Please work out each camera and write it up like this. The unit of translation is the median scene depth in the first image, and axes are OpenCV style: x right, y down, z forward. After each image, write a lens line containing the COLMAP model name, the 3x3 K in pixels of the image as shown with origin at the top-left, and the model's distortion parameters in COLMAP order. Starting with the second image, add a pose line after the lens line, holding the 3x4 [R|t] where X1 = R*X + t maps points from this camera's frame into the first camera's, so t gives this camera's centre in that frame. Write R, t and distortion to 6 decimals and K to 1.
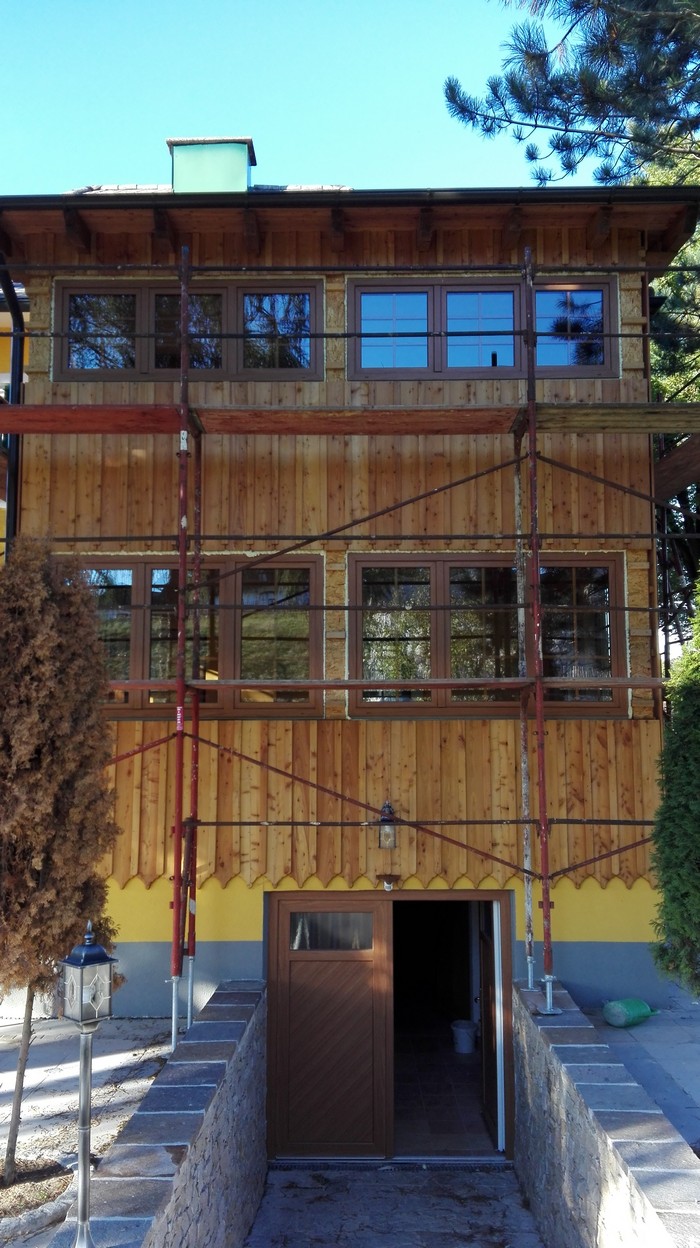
lens RADIAL K [[997.5, 0, 350.0], [0, 997.5, 624.0], [0, 0, 1]] dist [0.113278, -0.198852]
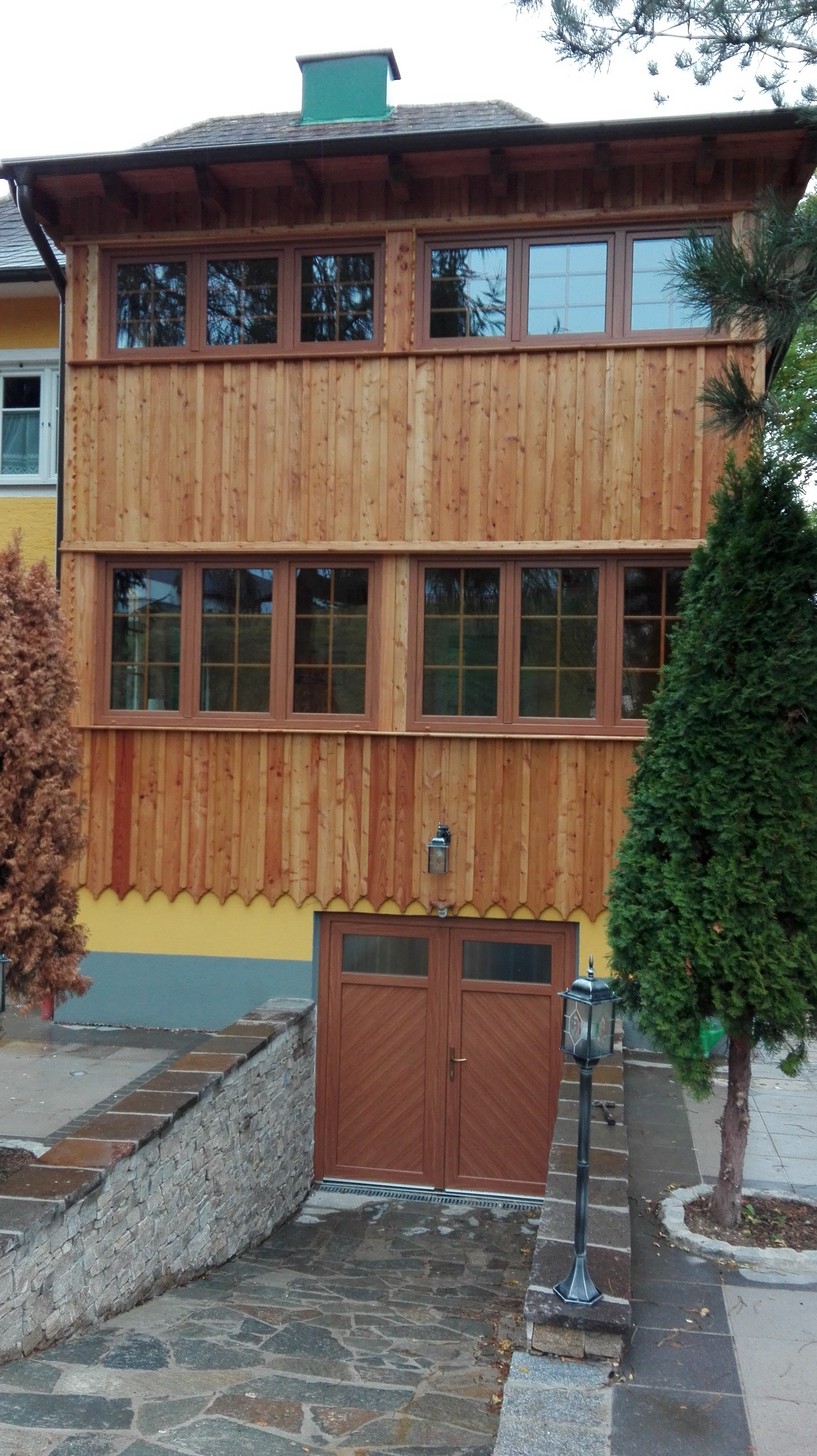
lens RADIAL K [[1163.7, 0, 408.5], [0, 1163.7, 728.0], [0, 0, 1]] dist [0.113278, -0.198852]
pose [[0.987080, 0.022659, -0.158620, 0.202409], [-0.007650, 0.995486, 0.094603, -0.014089], [0.160048, -0.092167, 0.982797, -0.064822]]
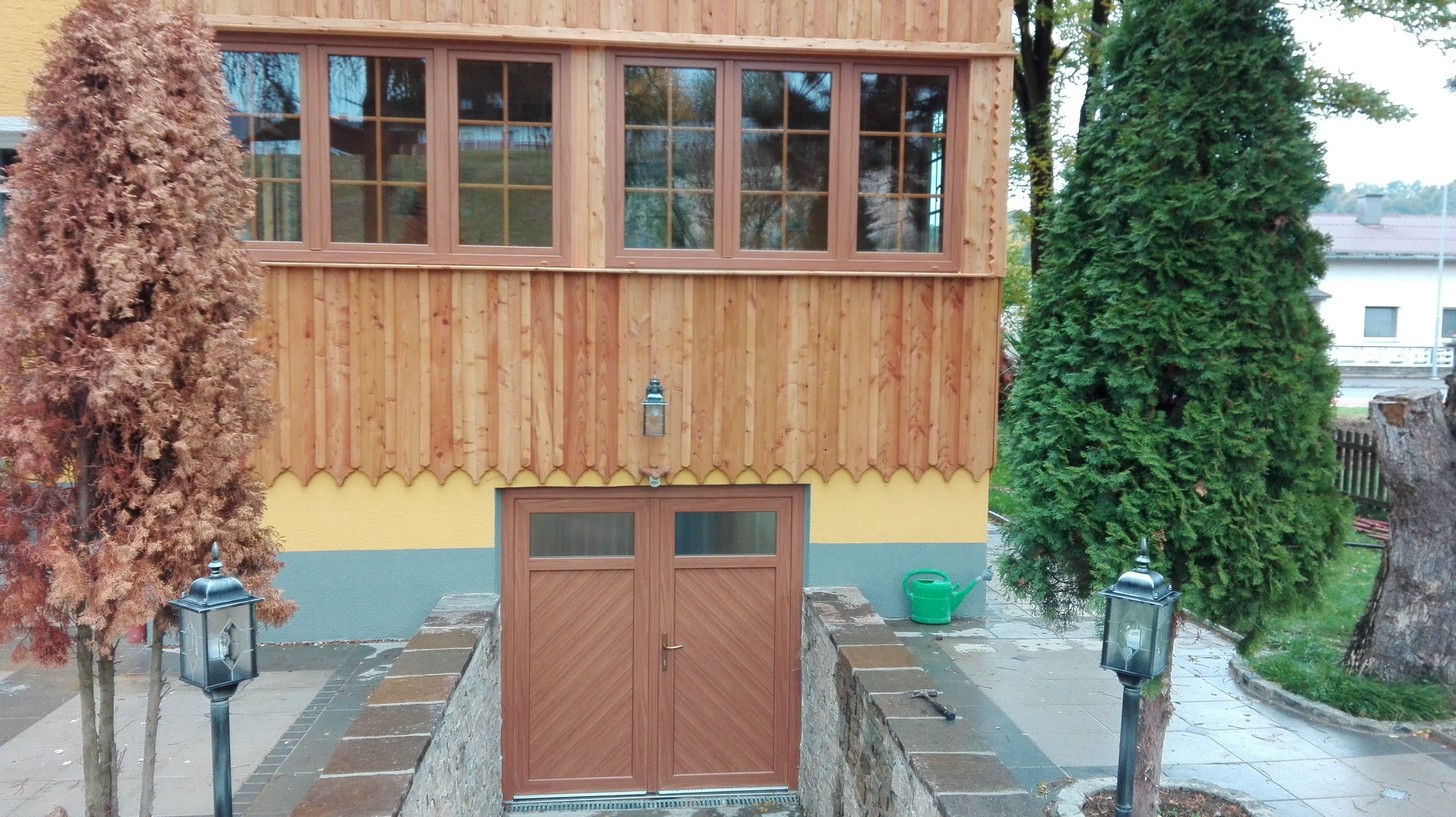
lens RADIAL K [[1163.7, 0, 736.3], [0, 1163.7, 395.4], [0, 0, 1]] dist [0.113278, -0.198852]
pose [[0.993560, 0.004732, 0.113212, -0.002614], [-0.025670, 0.982551, 0.184213, 0.026020], [-0.110365, -0.185933, 0.976344, 0.120290]]
